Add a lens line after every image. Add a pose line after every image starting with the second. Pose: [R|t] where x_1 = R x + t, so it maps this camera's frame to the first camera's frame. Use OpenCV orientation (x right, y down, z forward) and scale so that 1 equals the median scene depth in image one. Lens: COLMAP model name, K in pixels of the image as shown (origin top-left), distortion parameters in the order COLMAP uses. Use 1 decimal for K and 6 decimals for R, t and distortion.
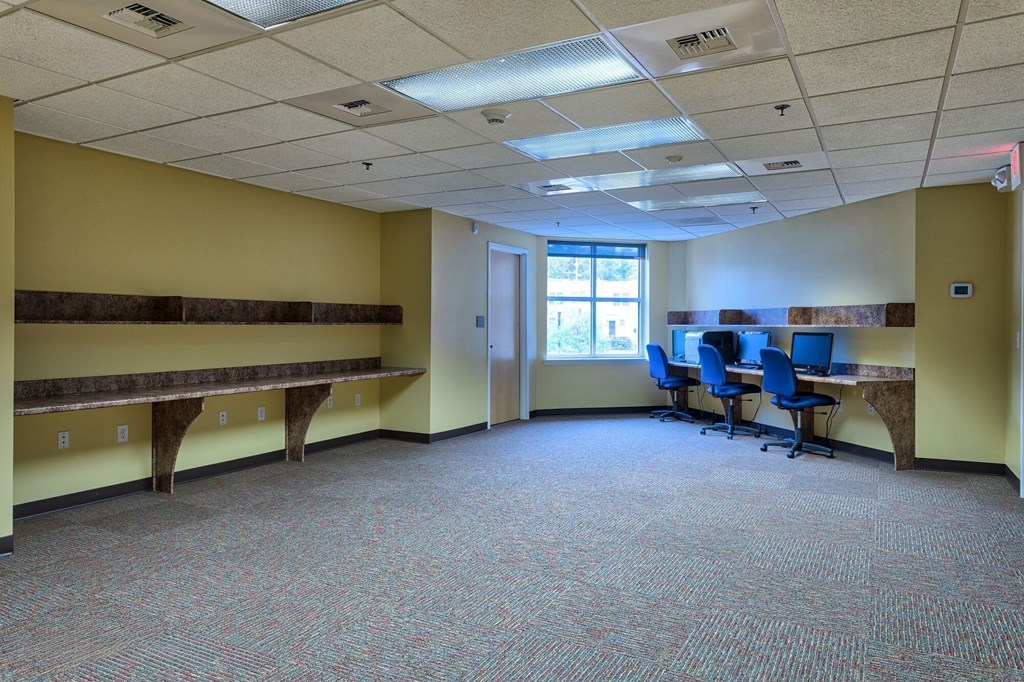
lens RADIAL K [[486.6, 0, 511.7], [0, 486.6, 332.1], [0, 0, 1]] dist [0.001816, 0.000191]
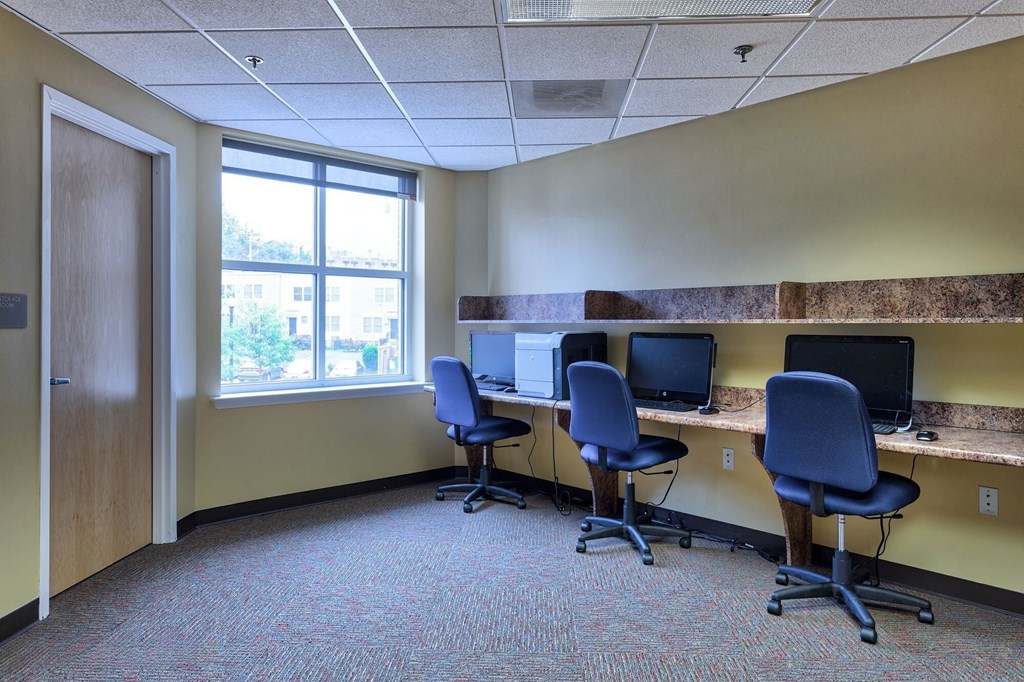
lens RADIAL K [[487.3, 0, 421.0], [0, 487.3, 320.7], [0, 0, 1]] dist [0.002350, 0.000066]
pose [[0.889680, -0.000882, 0.456584, 0.034153], [0.009050, 0.999836, -0.015703, -0.007025], [-0.456495, 0.018103, 0.889542, 0.559941]]
